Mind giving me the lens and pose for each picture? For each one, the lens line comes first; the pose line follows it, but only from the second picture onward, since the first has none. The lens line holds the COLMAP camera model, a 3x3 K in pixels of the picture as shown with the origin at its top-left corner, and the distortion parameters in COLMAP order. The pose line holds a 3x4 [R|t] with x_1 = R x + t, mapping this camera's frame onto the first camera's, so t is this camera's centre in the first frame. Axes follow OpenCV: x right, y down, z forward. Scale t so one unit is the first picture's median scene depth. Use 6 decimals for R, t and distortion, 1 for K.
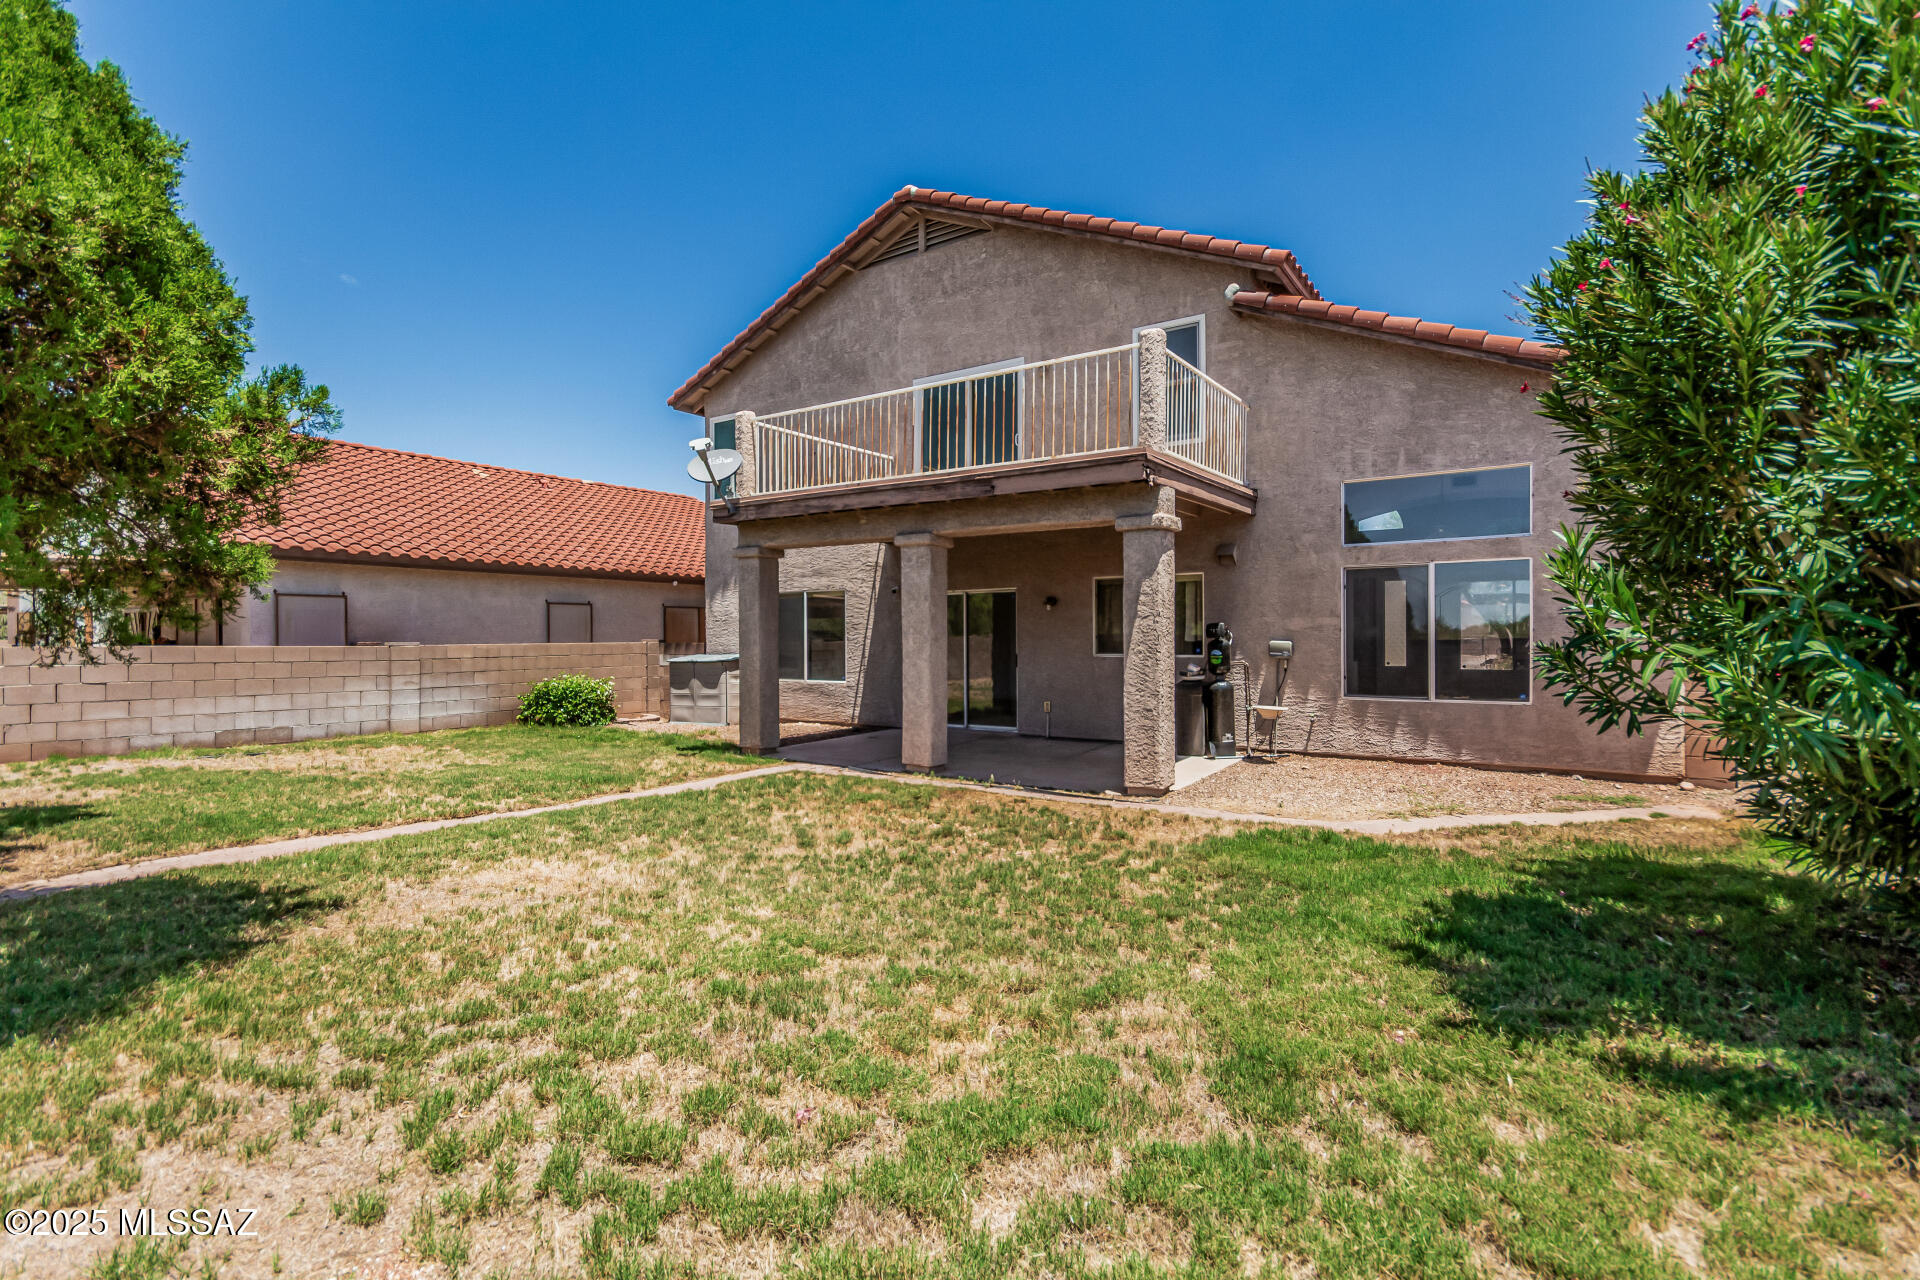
lens RADIAL K [[886.1, 0, 960.0], [0, 886.1, 640.0], [0, 0, 1]] dist [0.017426, 0.000371]
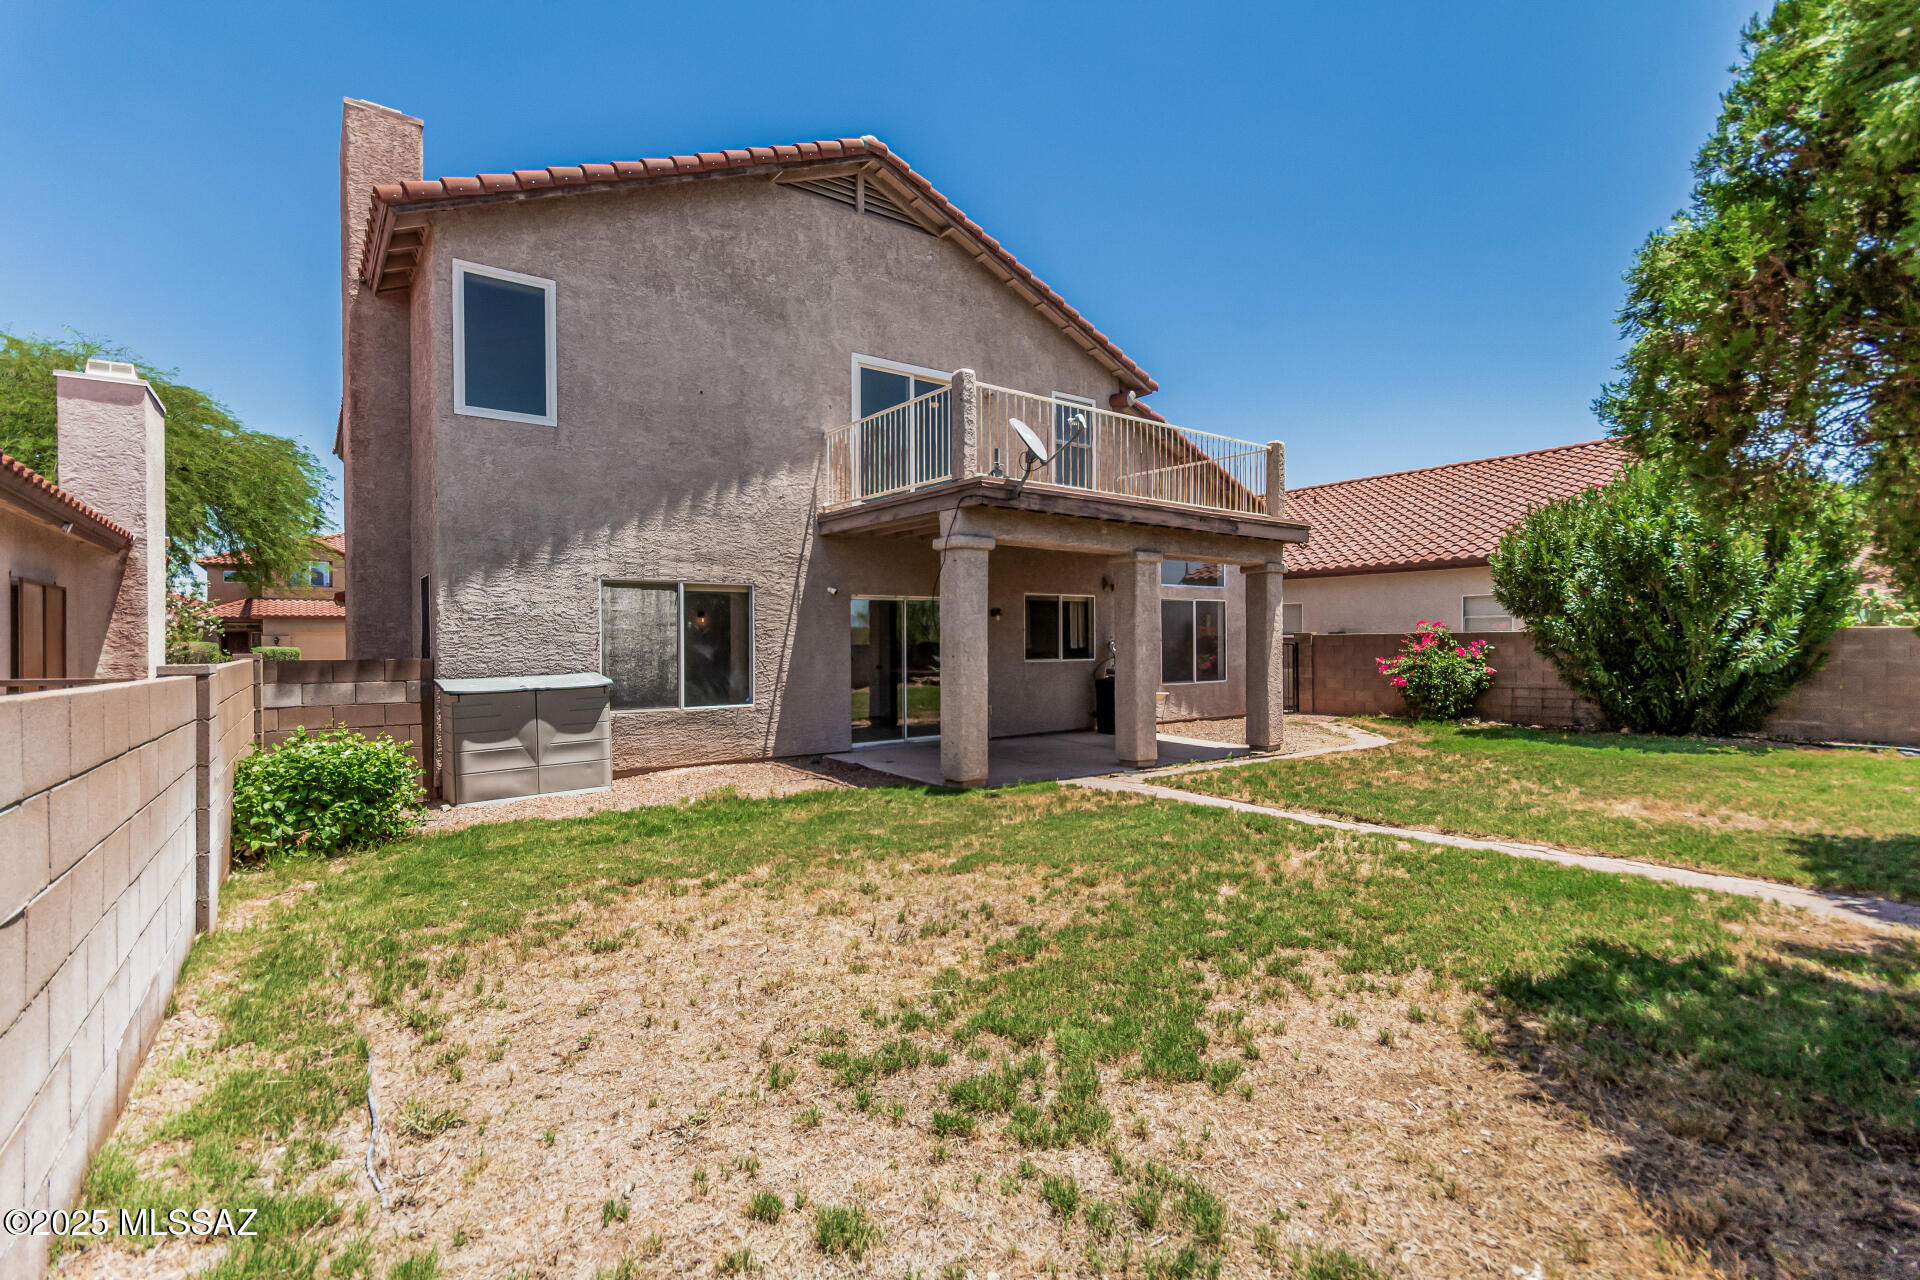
lens RADIAL K [[886.1, 0, 960.0], [0, 886.1, 640.0], [0, 0, 1]] dist [0.017426, 0.000371]
pose [[0.337031, 0.006059, 0.941474, -0.815899], [0.006211, 0.999943, -0.008658, -0.001251], [-0.941473, 0.008765, 0.336974, 0.590835]]
